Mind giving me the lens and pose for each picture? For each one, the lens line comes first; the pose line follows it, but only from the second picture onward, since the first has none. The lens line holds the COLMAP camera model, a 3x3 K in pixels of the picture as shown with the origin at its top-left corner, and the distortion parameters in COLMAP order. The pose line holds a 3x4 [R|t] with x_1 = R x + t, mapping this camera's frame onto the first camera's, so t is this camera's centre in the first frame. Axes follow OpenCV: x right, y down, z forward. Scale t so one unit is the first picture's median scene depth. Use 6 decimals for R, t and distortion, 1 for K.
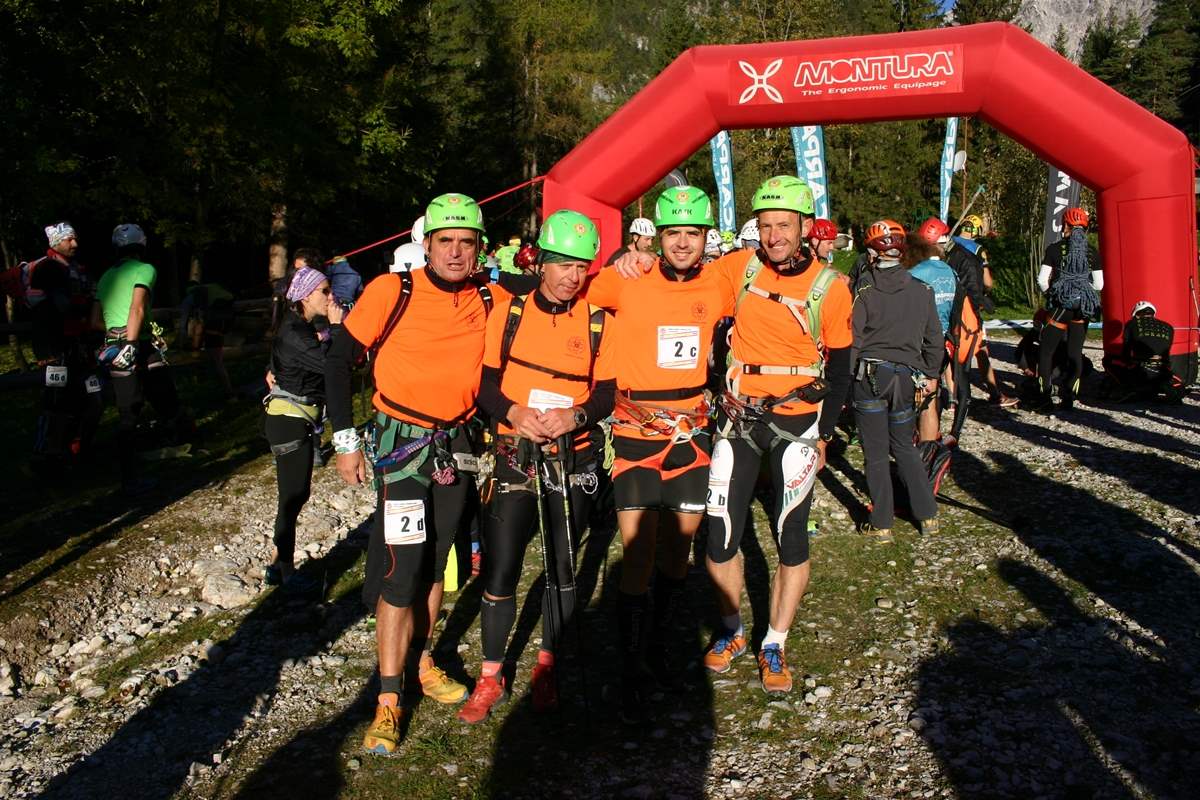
lens RADIAL K [[992.6, 0, 596.9], [0, 992.6, 413.8], [0, 0, 1]] dist [-0.147101, 0.129640]
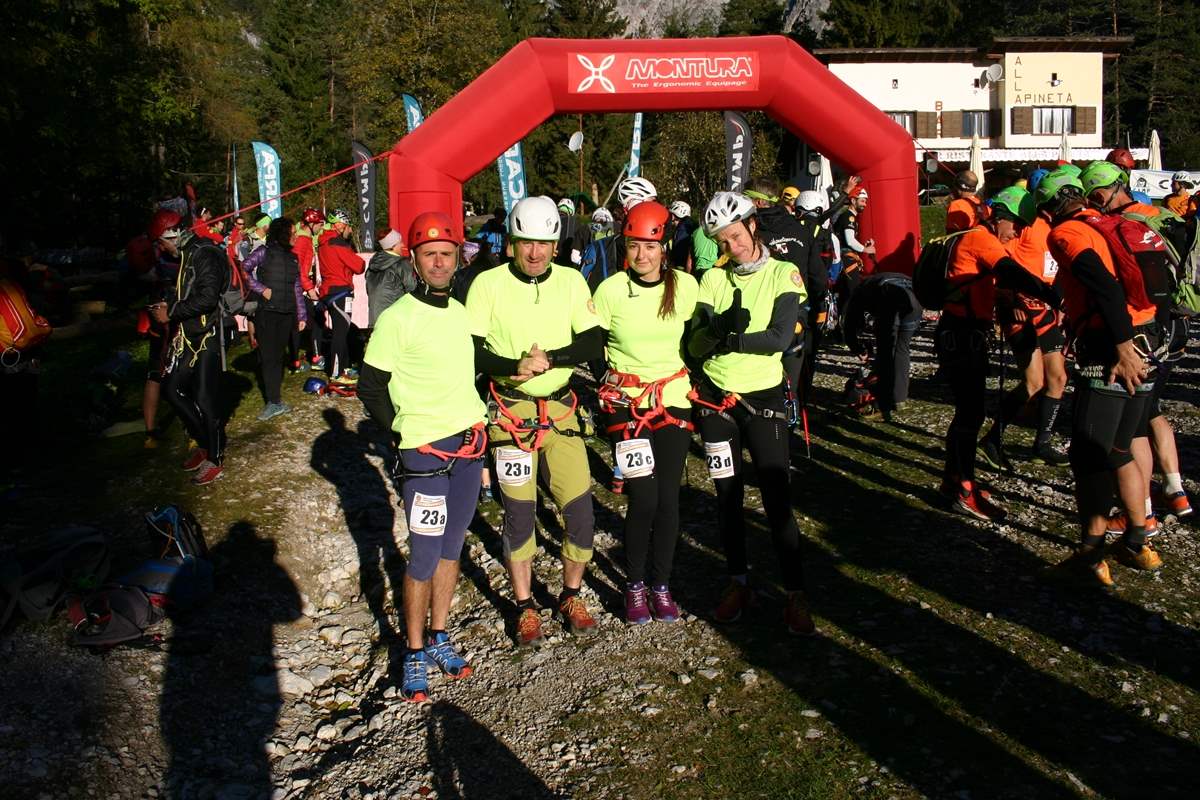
lens RADIAL K [[992.6, 0, 594.7], [0, 992.6, 419.2], [0, 0, 1]] dist [-0.147101, 0.129640]
pose [[0.917210, -0.076702, 0.390951, -0.243333], [0.066111, 0.996990, 0.040500, 0.013773], [-0.392880, -0.011301, 0.919520, -0.046853]]
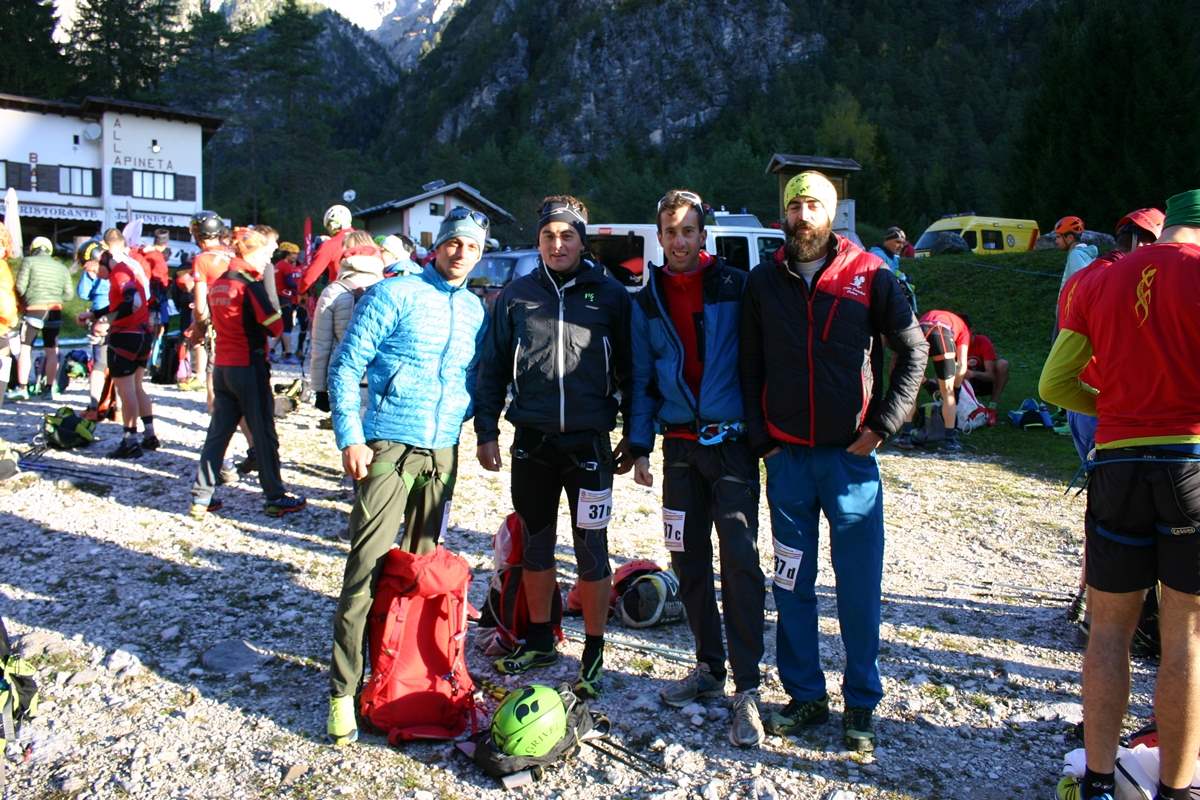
lens RADIAL K [[992.6, 0, 597.5], [0, 992.6, 401.8], [0, 0, 1]] dist [-0.147101, 0.129640]
pose [[0.415162, -0.058118, 0.907889, 0.091691], [0.089162, 0.995752, 0.022970, 0.050125], [-0.905368, 0.071413, 0.418580, -0.404455]]
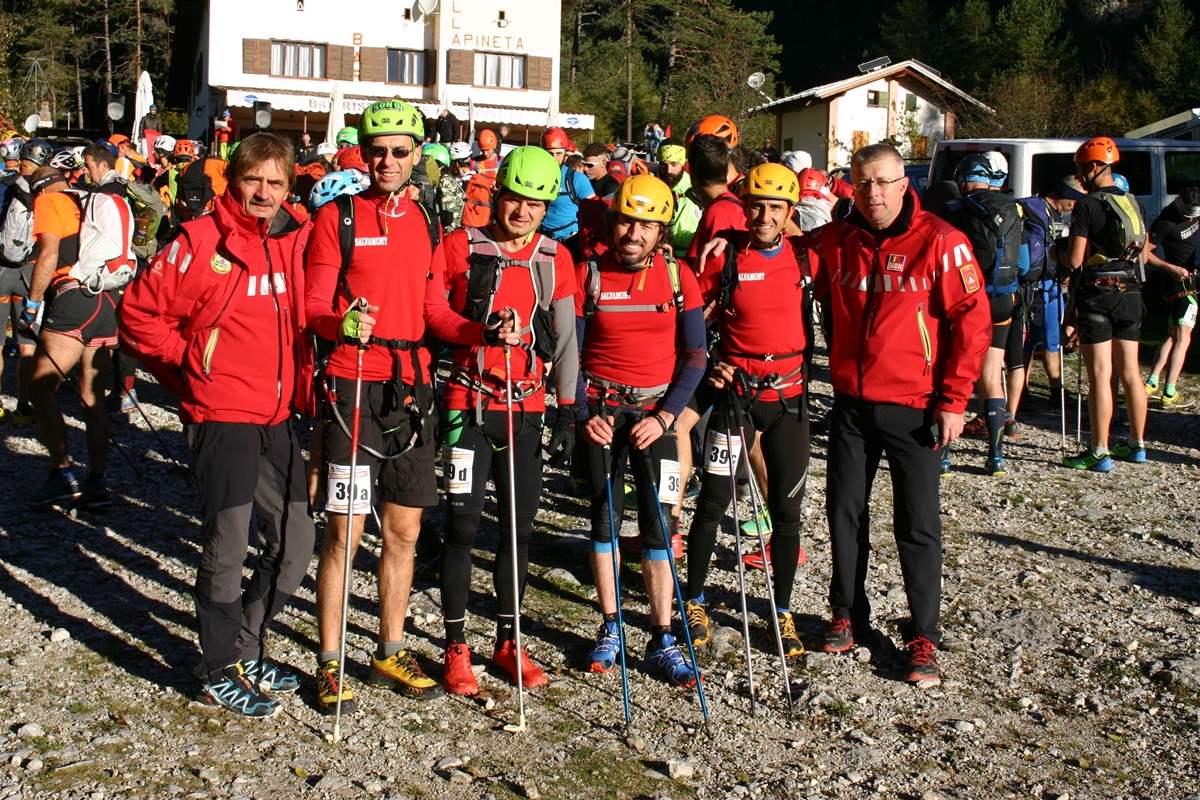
lens RADIAL K [[1512.8, 0, 595.3], [0, 1512.8, 395.2], [0, 0, 1]] dist [-0.045775, 0.000000]
pose [[0.708844, -0.035943, 0.704449, -0.148491], [0.045907, 0.998934, 0.004775, 0.095588], [-0.703870, 0.028955, 0.709738, -0.670784]]
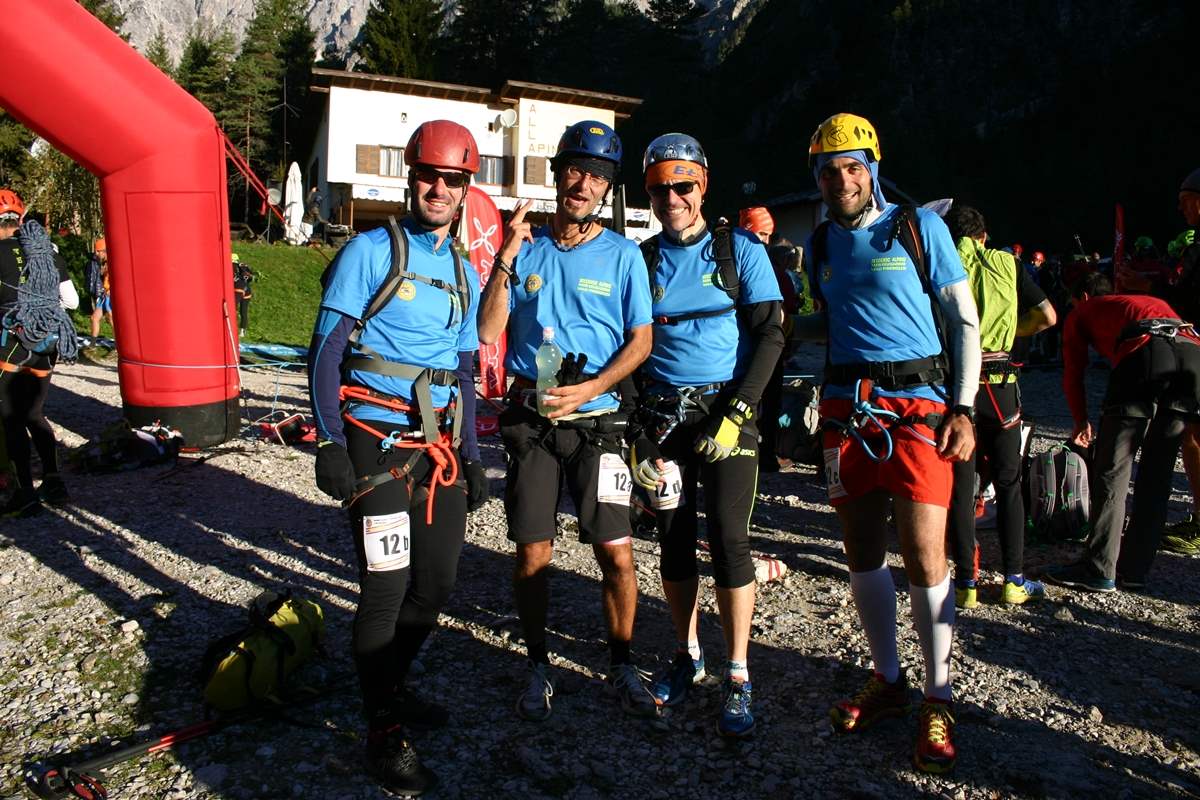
lens RADIAL K [[992.6, 0, 600.4], [0, 992.6, 405.7], [0, 0, 1]] dist [-0.147101, 0.129640]
pose [[0.653359, -0.038446, 0.756071, 0.163604], [0.046775, 0.998852, 0.010371, -0.038278], [-0.755602, 0.028589, 0.654407, 0.191297]]
